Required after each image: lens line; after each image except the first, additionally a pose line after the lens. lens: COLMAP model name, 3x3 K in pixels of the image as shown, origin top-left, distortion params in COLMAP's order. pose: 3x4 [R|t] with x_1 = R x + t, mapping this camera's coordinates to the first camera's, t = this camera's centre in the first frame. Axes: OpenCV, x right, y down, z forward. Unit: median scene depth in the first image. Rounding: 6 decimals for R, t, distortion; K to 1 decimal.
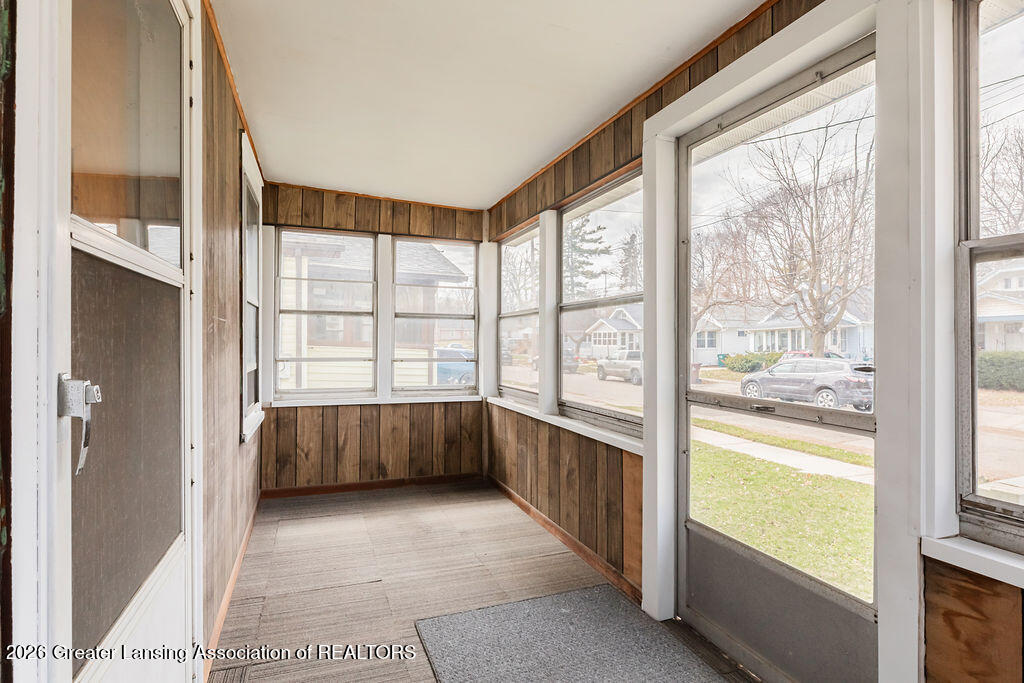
lens RADIAL K [[502.2, 0, 512.0], [0, 502.2, 341.5], [0, 0, 1]] dist [0.000488, 0.000068]
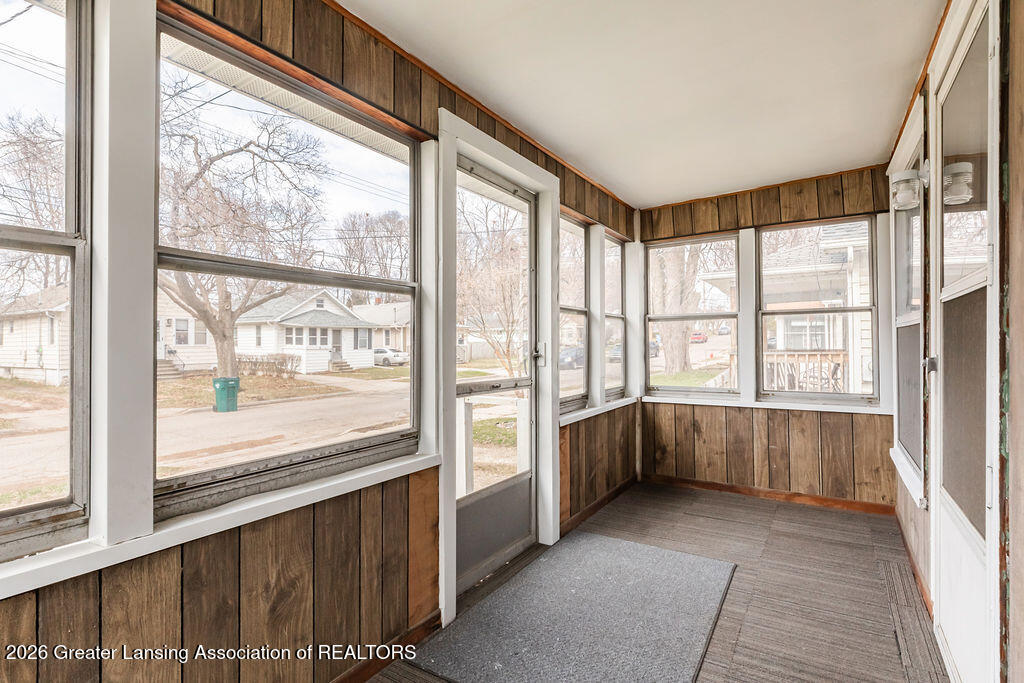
lens RADIAL K [[502.2, 0, 512.0], [0, 502.2, 341.5], [0, 0, 1]] dist [0.000488, 0.000068]
pose [[-0.590530, 0.003514, 0.807008, -0.605397], [0.000843, 0.999993, -0.003737, 0.004961], [-0.807015, -0.001526, -0.590528, 1.534206]]
